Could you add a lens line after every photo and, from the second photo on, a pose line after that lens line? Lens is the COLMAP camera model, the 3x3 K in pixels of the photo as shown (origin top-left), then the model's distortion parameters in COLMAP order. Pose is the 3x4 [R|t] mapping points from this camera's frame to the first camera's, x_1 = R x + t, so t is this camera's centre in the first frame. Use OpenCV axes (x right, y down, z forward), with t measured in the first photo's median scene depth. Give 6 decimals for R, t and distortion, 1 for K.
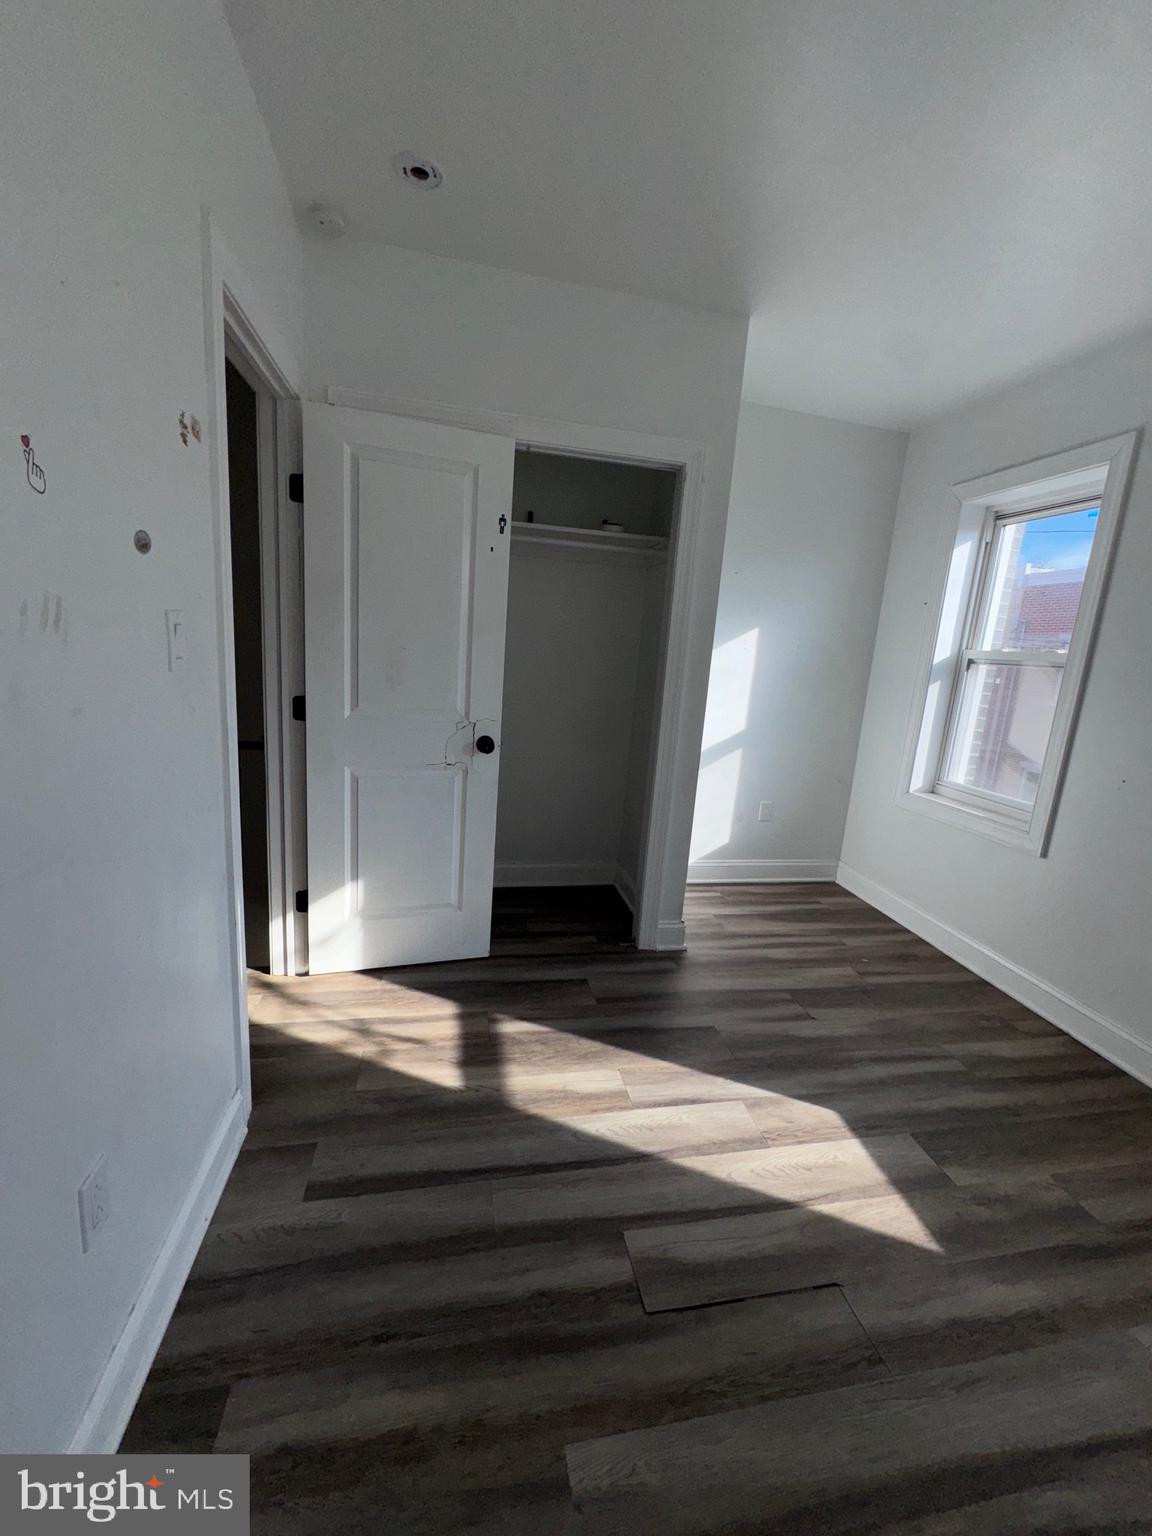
lens RADIAL K [[610.8, 0, 576.8], [0, 610.8, 768.0], [0, 0, 1]] dist [-0.002178, -0.000403]
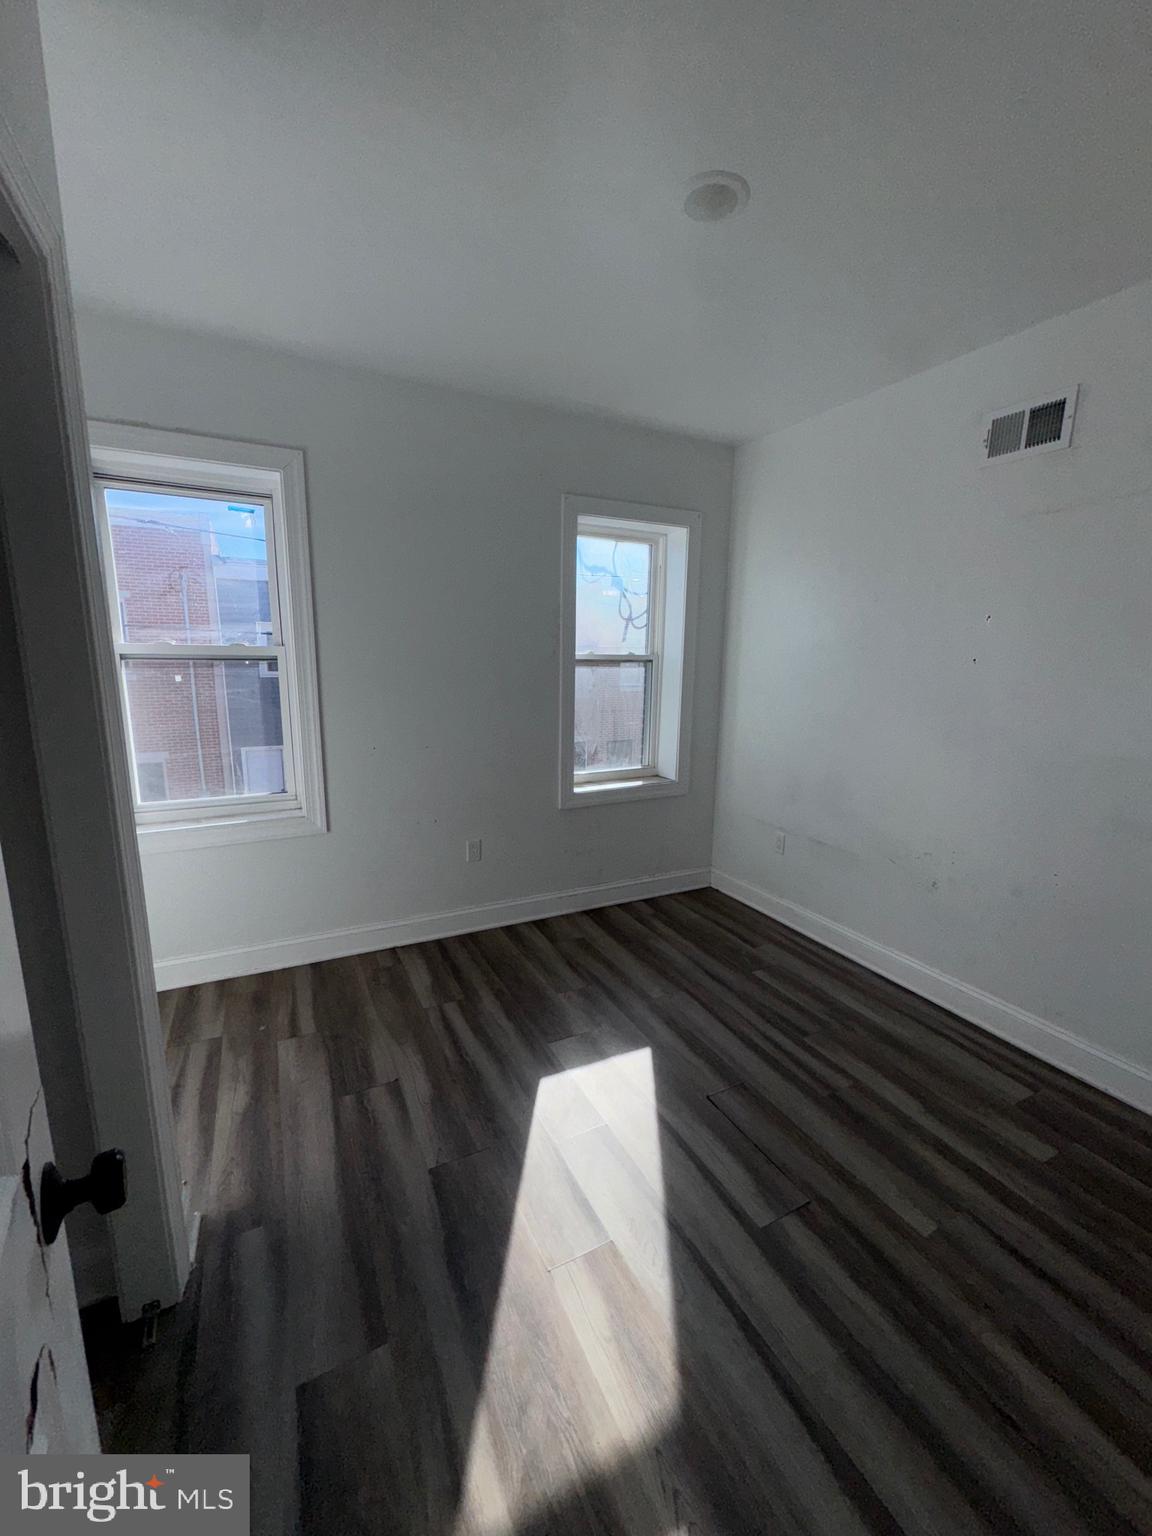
lens RADIAL K [[610.8, 0, 577.1], [0, 610.8, 765.8], [0, 0, 1]] dist [-0.002178, -0.000403]
pose [[-0.267038, -0.252268, 0.930082, -0.433681], [0.155036, 0.941312, 0.299826, -0.272328], [-0.951133, 0.224261, -0.212255, 0.909922]]
